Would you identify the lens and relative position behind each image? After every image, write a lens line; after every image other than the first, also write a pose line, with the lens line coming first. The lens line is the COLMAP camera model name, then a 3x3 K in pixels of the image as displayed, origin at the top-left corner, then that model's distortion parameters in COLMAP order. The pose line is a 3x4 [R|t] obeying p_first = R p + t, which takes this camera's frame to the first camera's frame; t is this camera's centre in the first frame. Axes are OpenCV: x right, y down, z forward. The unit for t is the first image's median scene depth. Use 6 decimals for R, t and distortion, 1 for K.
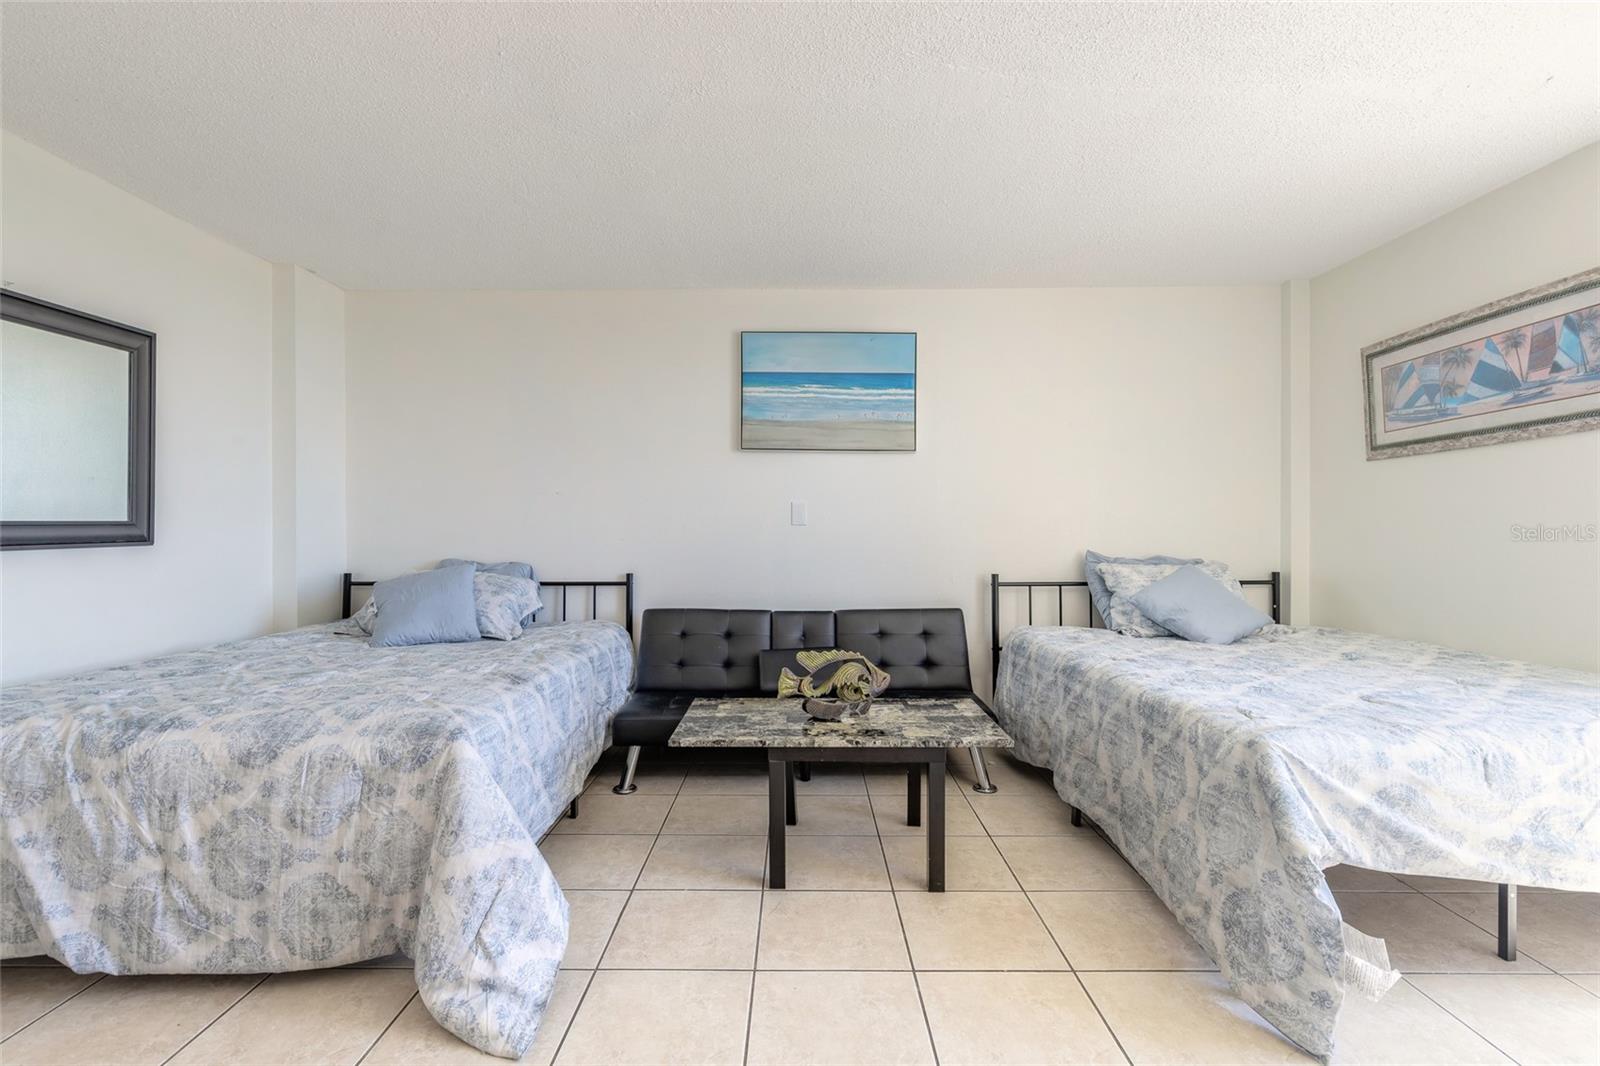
lens RADIAL K [[728.0, 0, 800.0], [0, 728.0, 533.0], [0, 0, 1]] dist [0.008346, -0.000168]
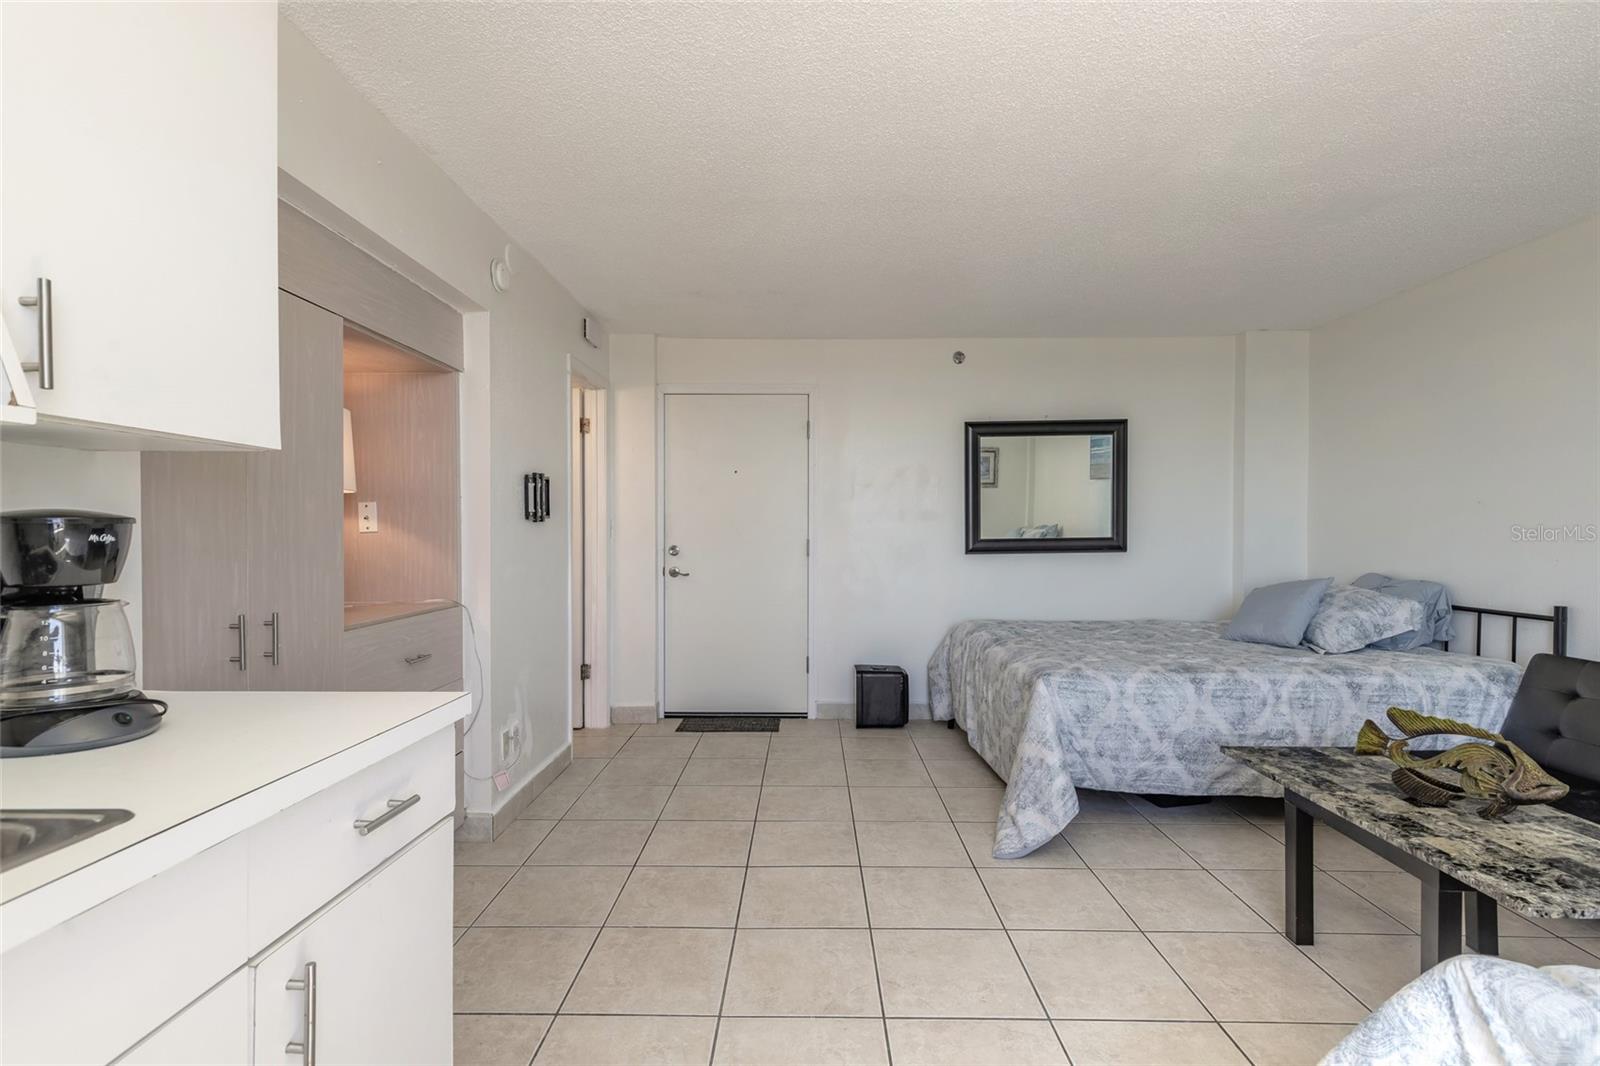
lens RADIAL K [[728.0, 0, 800.0], [0, 728.0, 533.0], [0, 0, 1]] dist [0.008346, -0.000168]
pose [[0.003554, 0.003842, -0.999986, 1.149885], [-0.005186, 0.999979, 0.003823, -0.043996], [0.999980, 0.005172, 0.003574, 0.460388]]
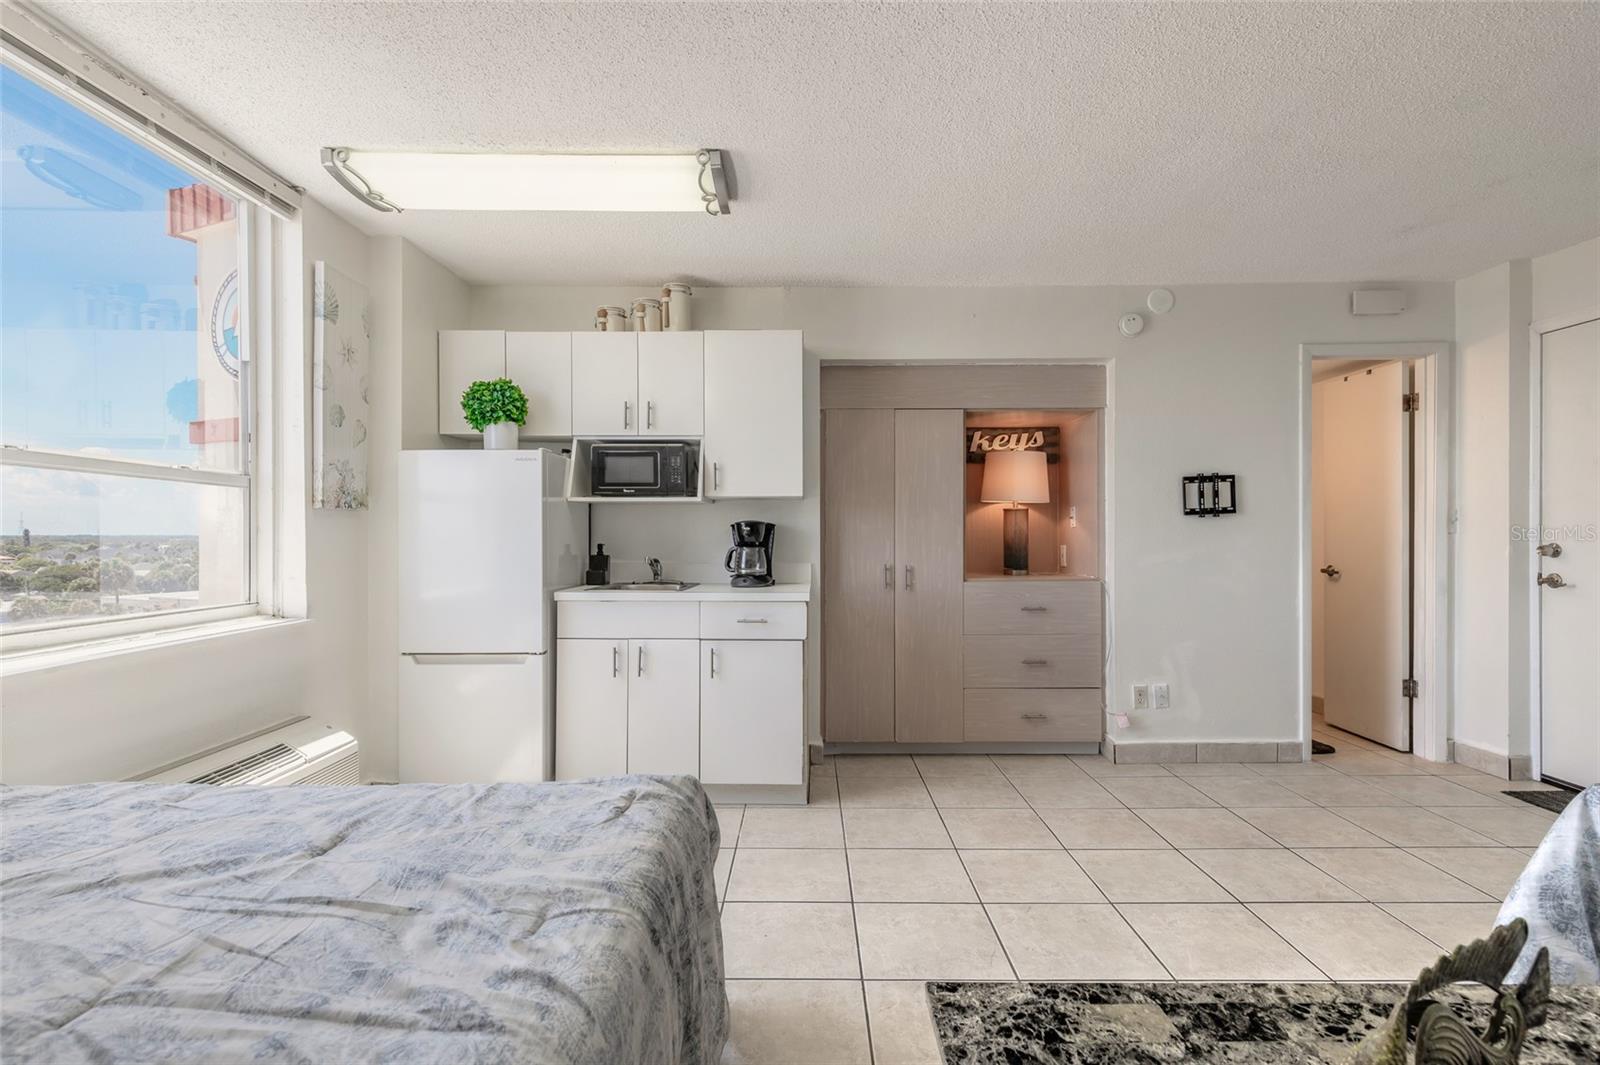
lens RADIAL K [[737.4, 0, 800.0], [0, 737.4, 532.5], [0, 0, 1]] dist [-0.002555, -0.000256]
pose [[-0.999974, 0.005272, -0.004880, 0.476011], [0.005277, 0.999986, -0.001011, -0.022692], [0.004874, -0.001037, -0.999988, 1.865810]]
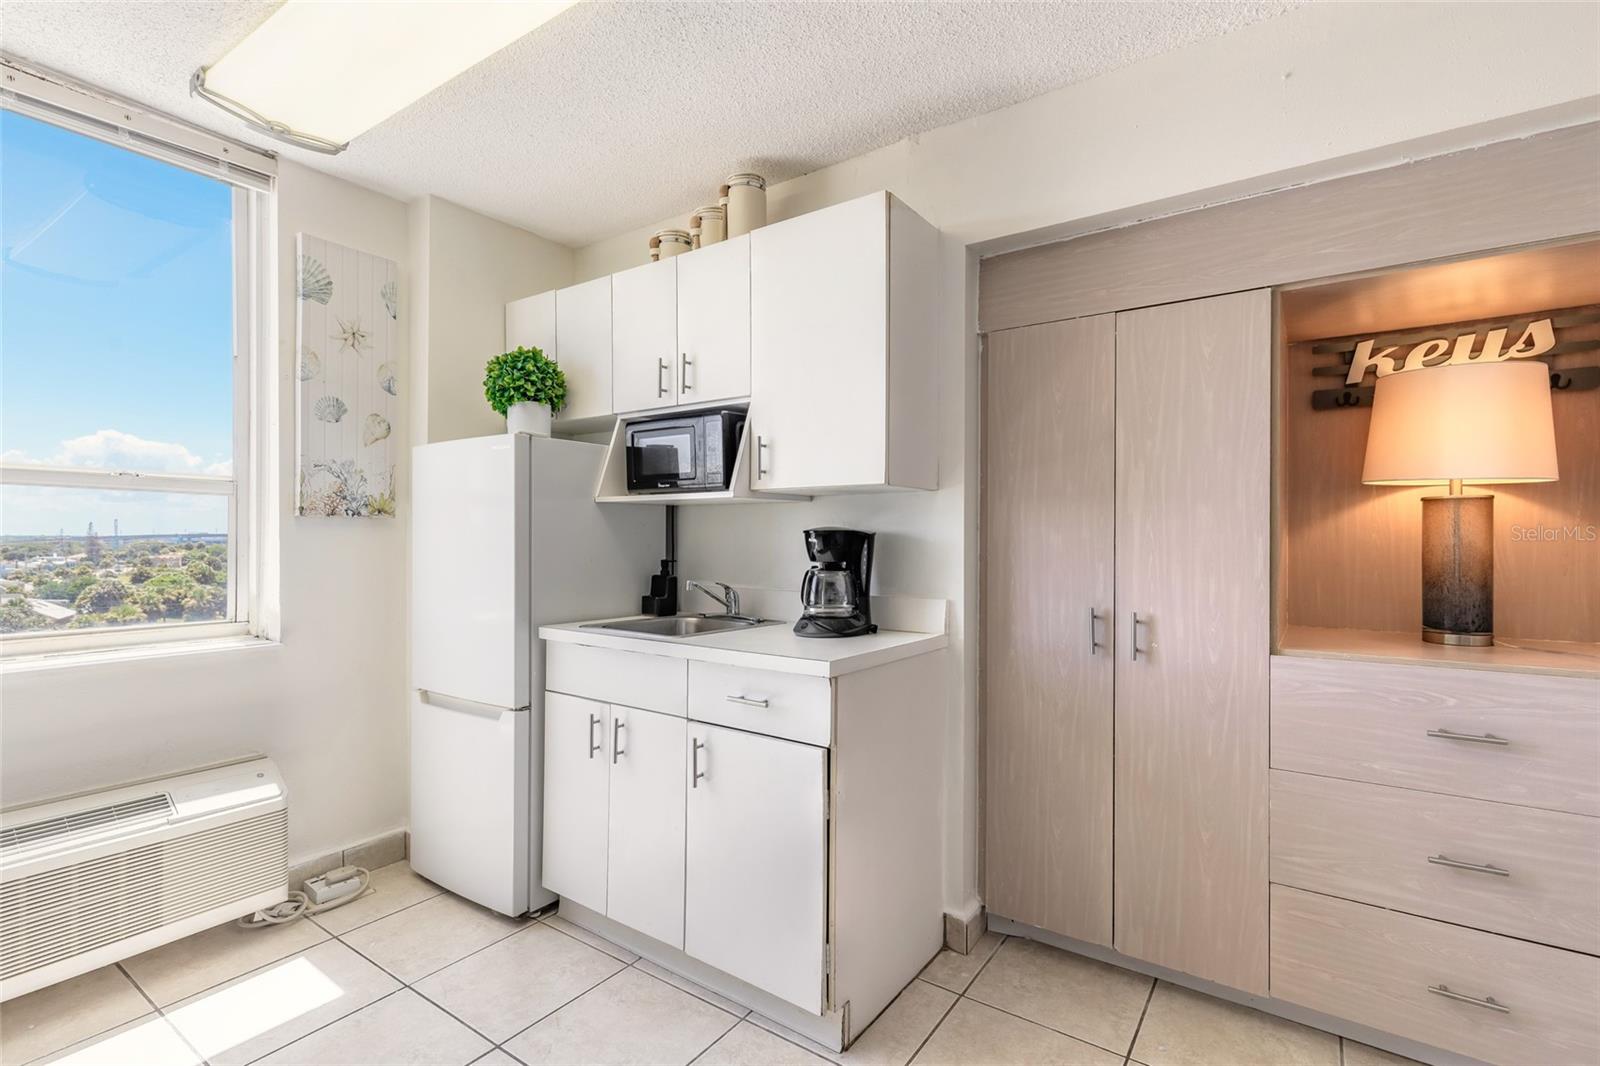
lens RADIAL K [[745.1, 0, 800.0], [0, 745.1, 533.0], [0, 0, 1]] dist [0.003973, 0.000077]
pose [[-0.828667, 0.005651, 0.559713, -0.043578], [0.001521, 0.999968, -0.007844, -0.037895], [-0.559739, -0.005648, -0.828650, 0.939697]]
